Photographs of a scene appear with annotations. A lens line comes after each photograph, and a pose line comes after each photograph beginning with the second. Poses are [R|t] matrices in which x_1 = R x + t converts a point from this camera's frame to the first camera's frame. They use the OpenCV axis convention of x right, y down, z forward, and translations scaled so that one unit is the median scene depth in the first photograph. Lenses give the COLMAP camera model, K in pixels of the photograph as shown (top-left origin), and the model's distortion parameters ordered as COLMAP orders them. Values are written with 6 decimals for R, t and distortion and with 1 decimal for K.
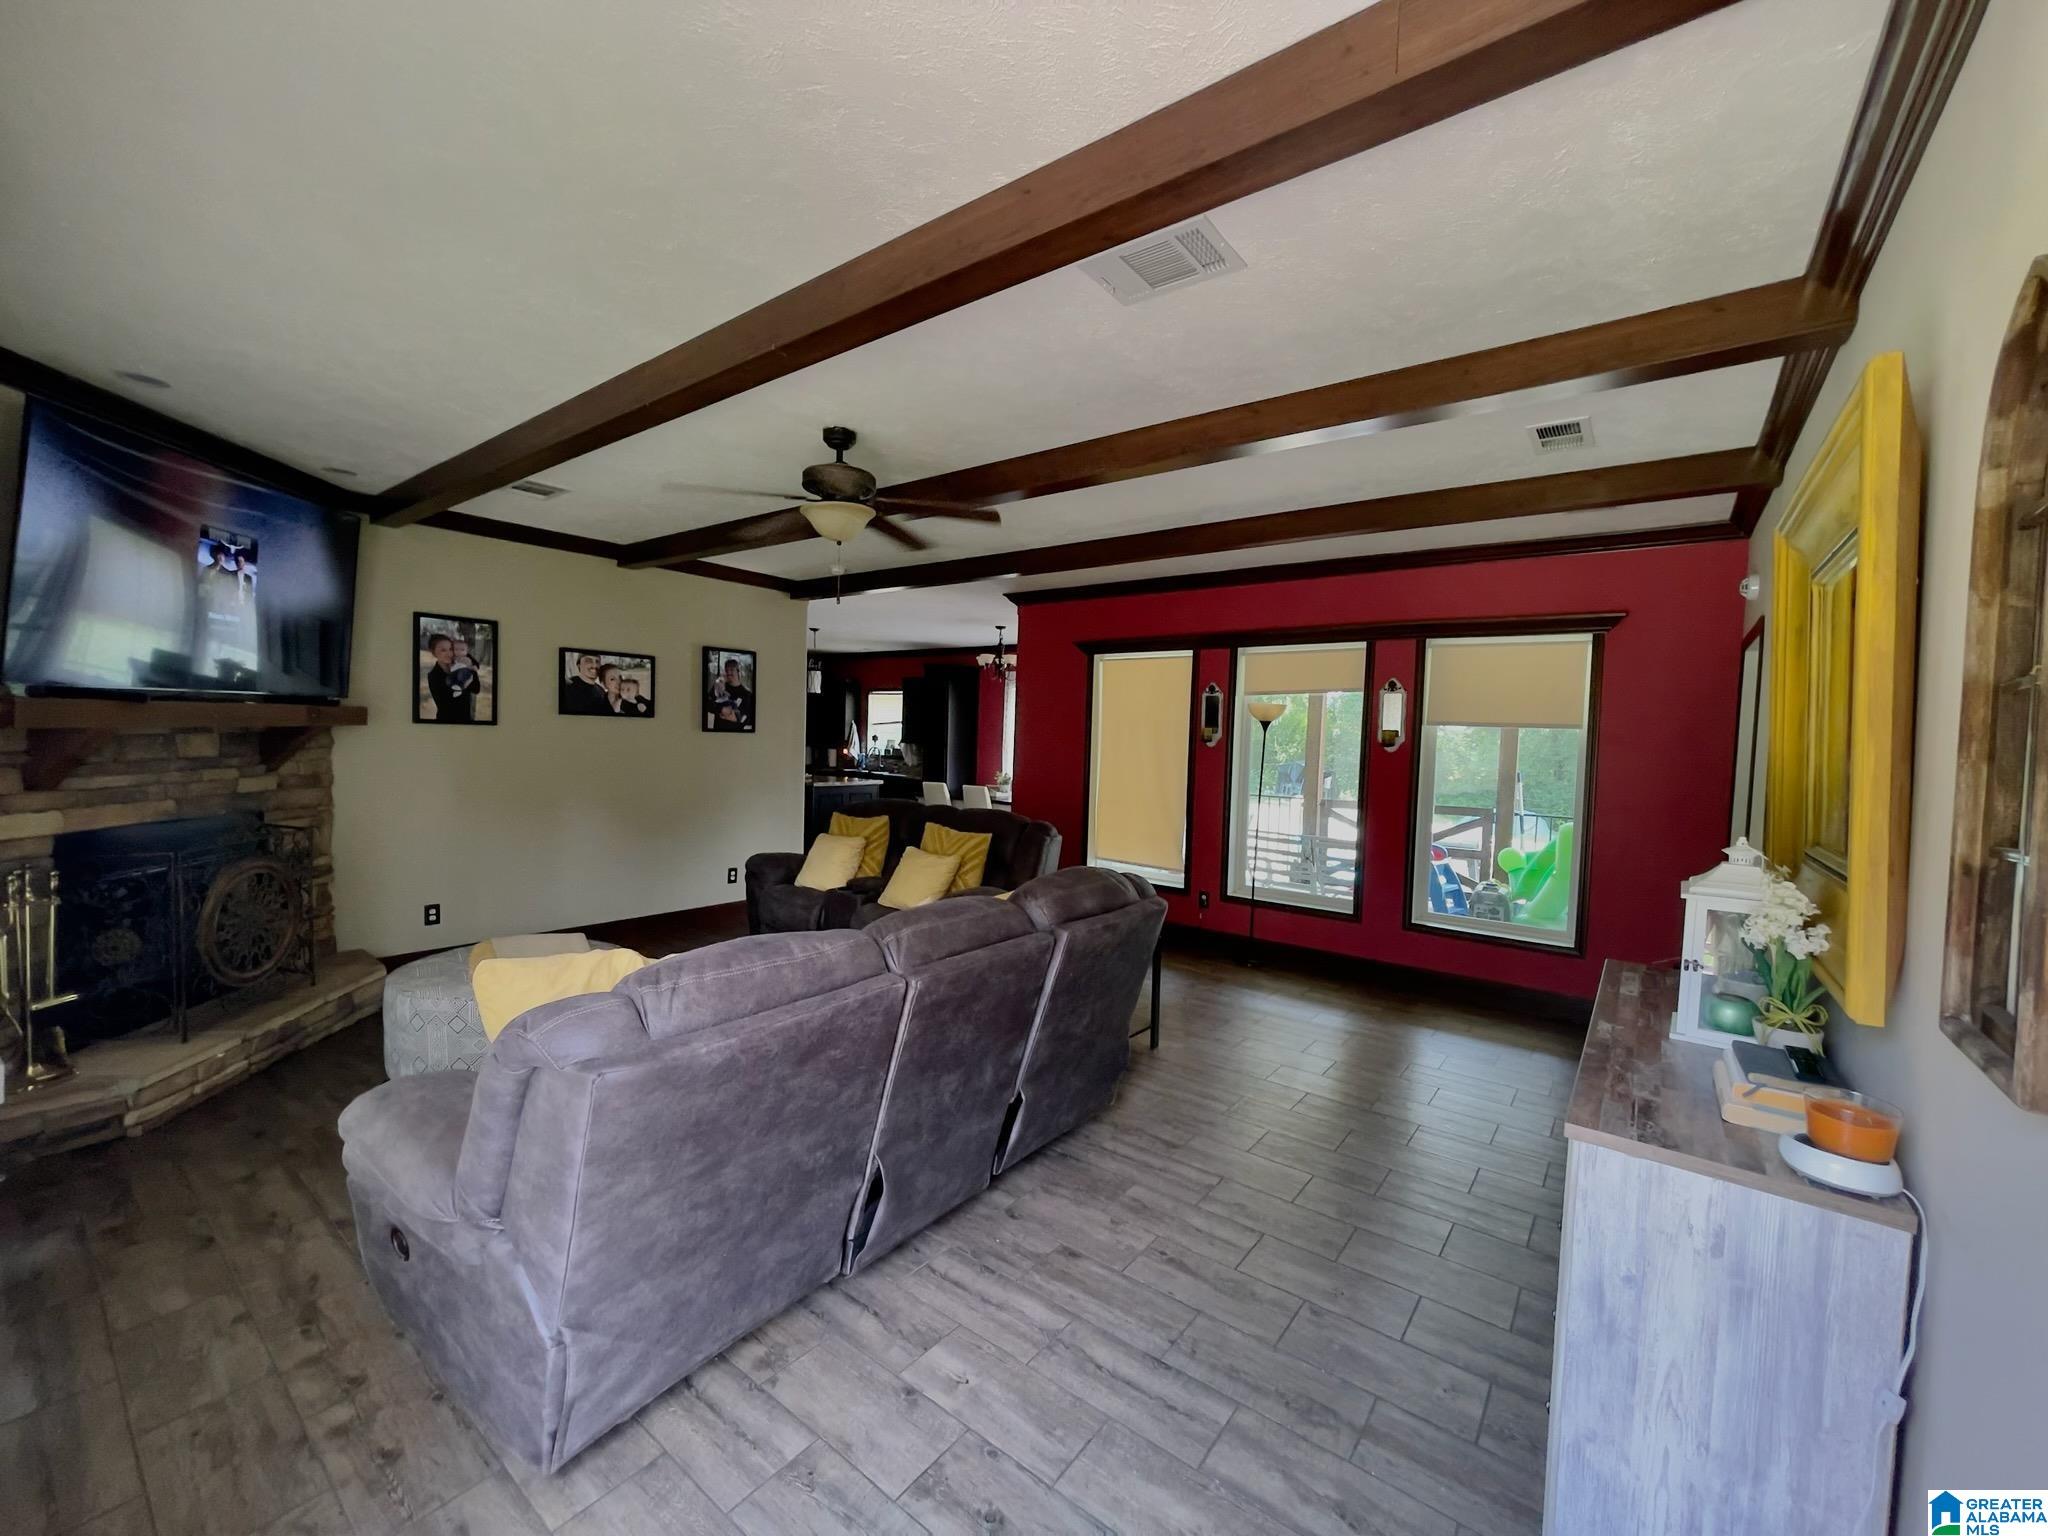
lens RADIAL K [[814.3, 0, 1024.0], [0, 814.3, 768.0], [0, 0, 1]] dist [-0.000254, -0.000026]
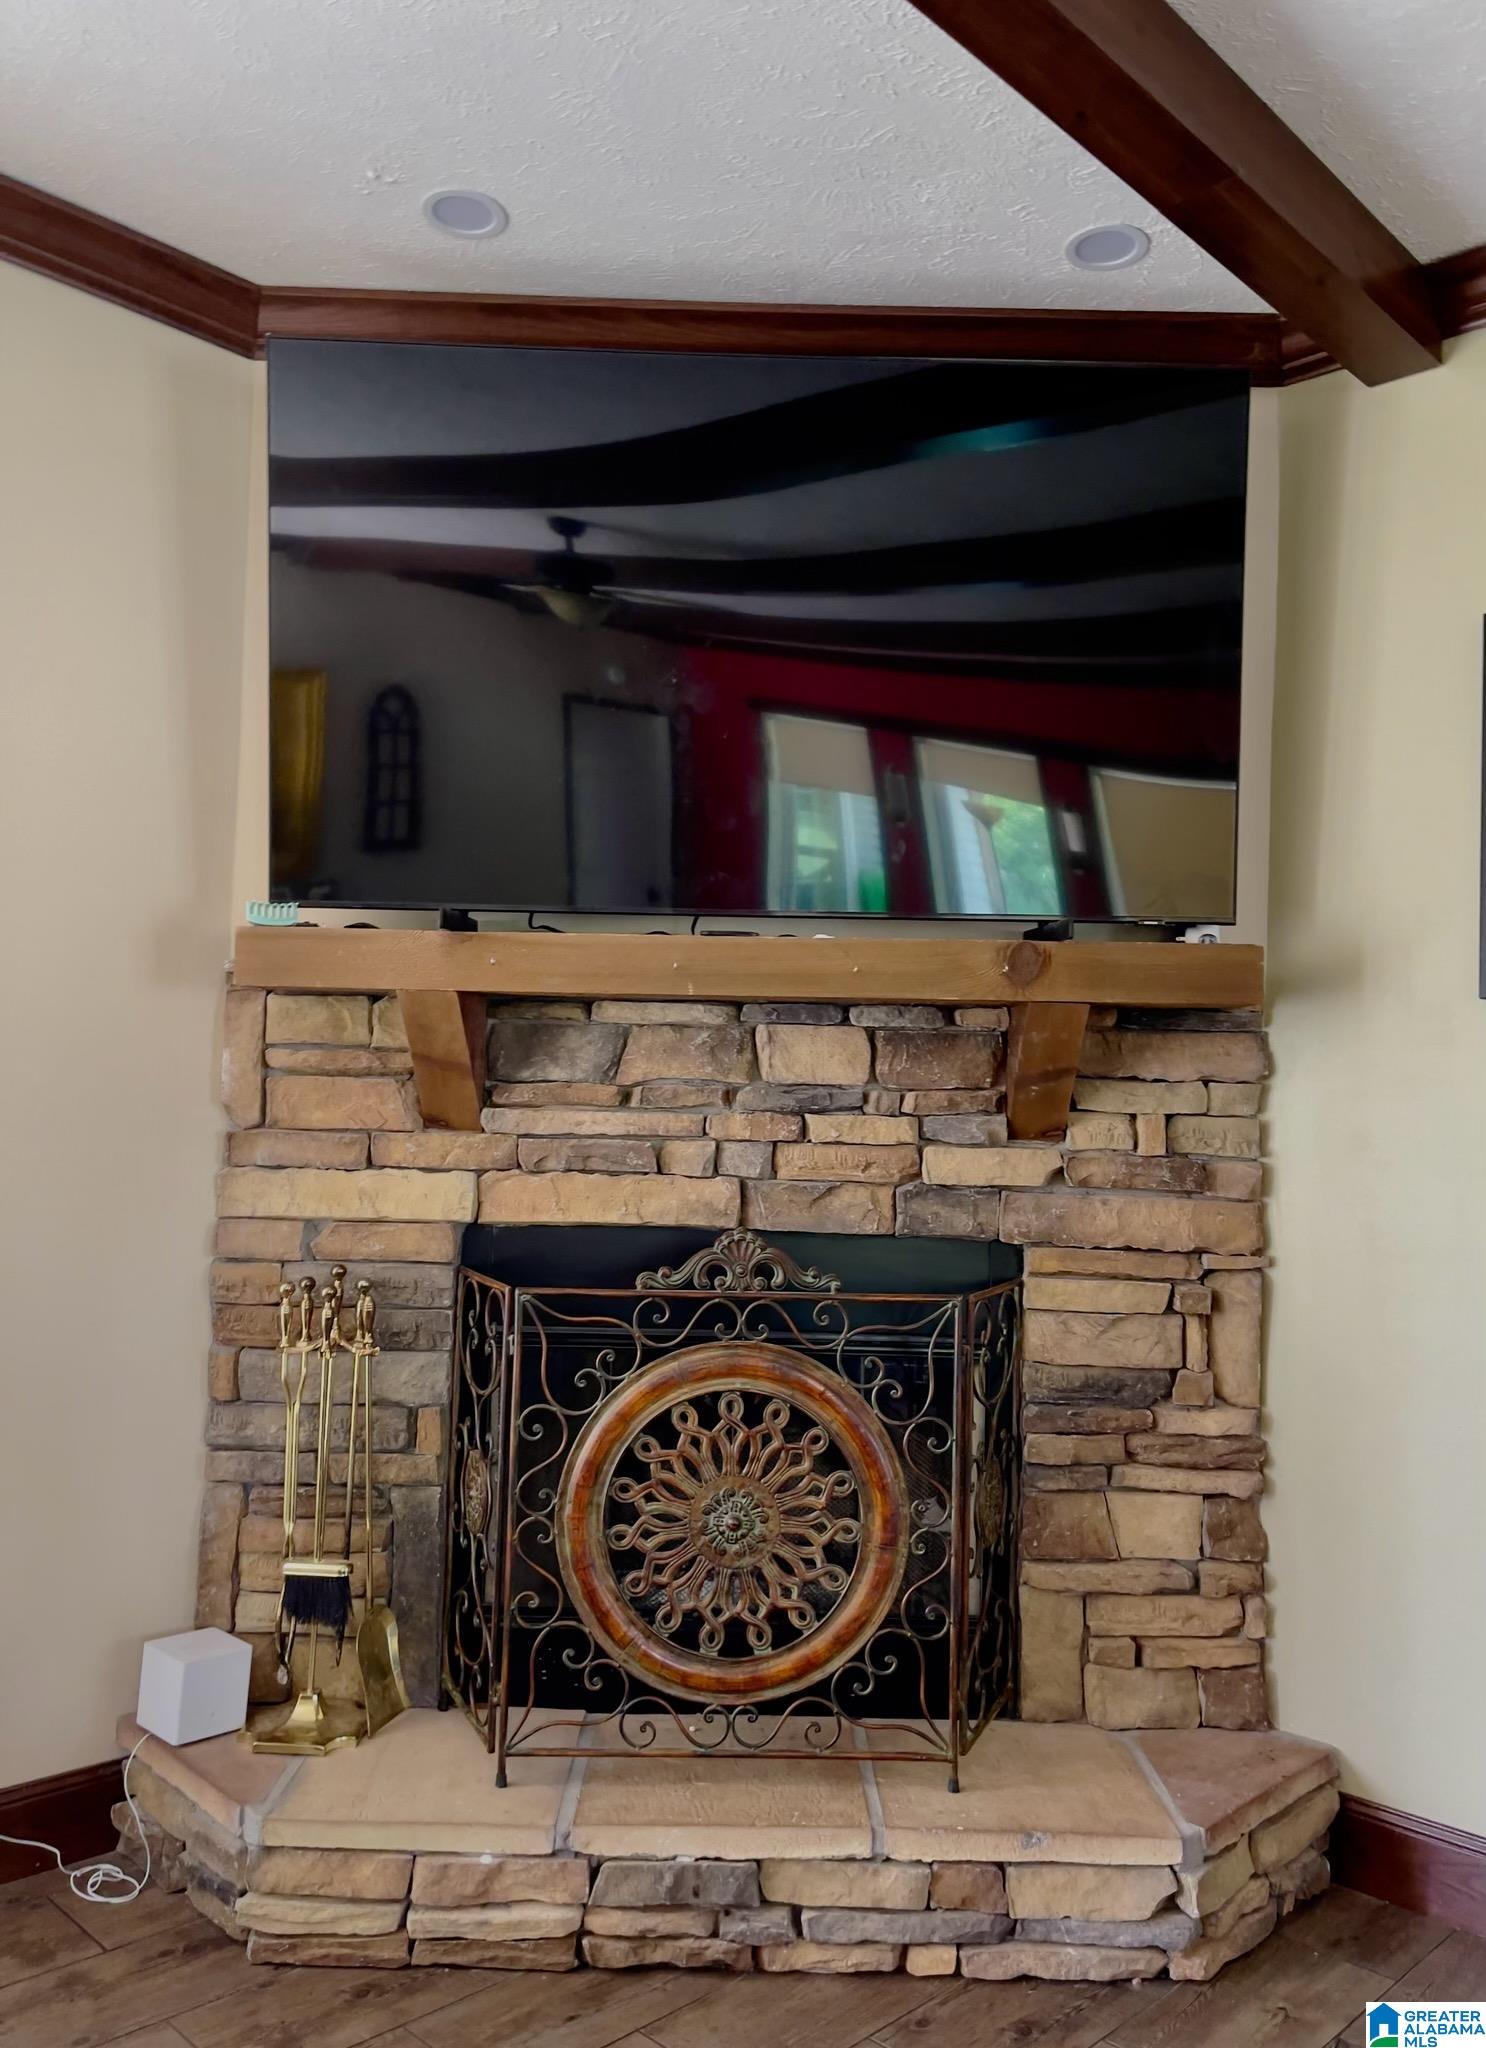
lens RADIAL K [[1559.0, 0, 743.0], [0, 1559.0, 1024.0], [0, 0, 1]] dist [0.030562, -0.003350]
pose [[-0.109232, -0.084741, -0.990398, -0.237651], [-0.074448, 0.994258, -0.076861, 0.019721], [0.991224, 0.065338, -0.114914, 1.064668]]
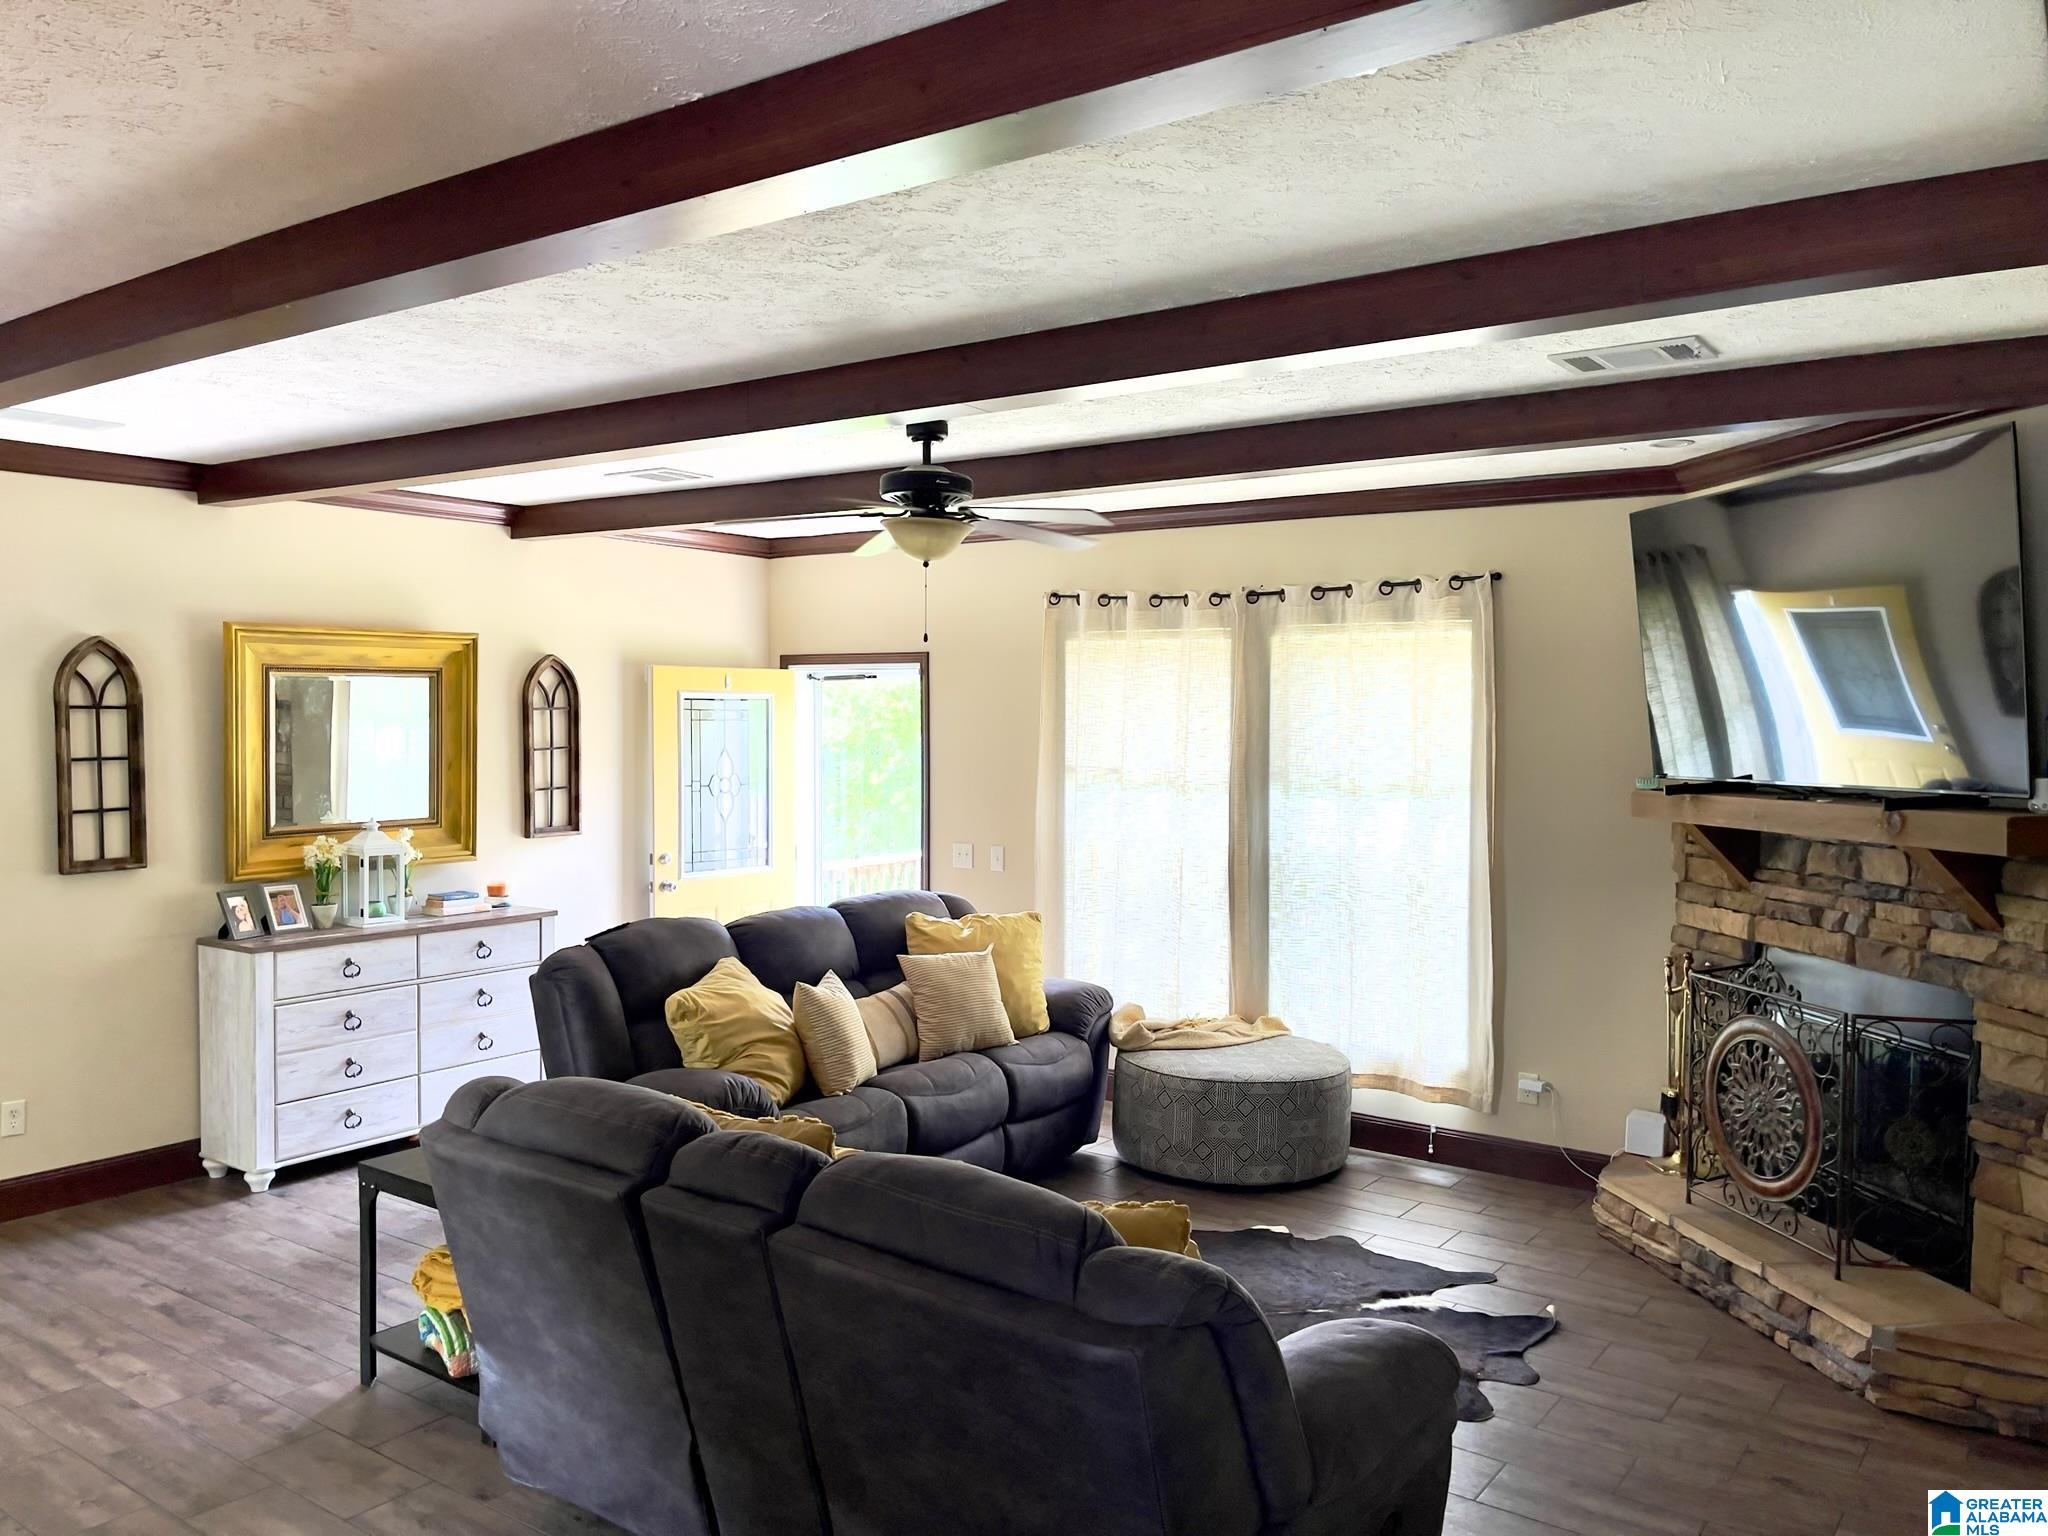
lens RADIAL K [[1545.0, 0, 1027.4], [0, 1545.0, 776.3], [0, 0, 1]] dist [0.103610, -0.134931]
pose [[-0.998616, -0.033192, -0.040787, -0.249389], [-0.036549, 0.995751, 0.084528, -0.187688], [0.037808, 0.085902, -0.995586, 2.290523]]
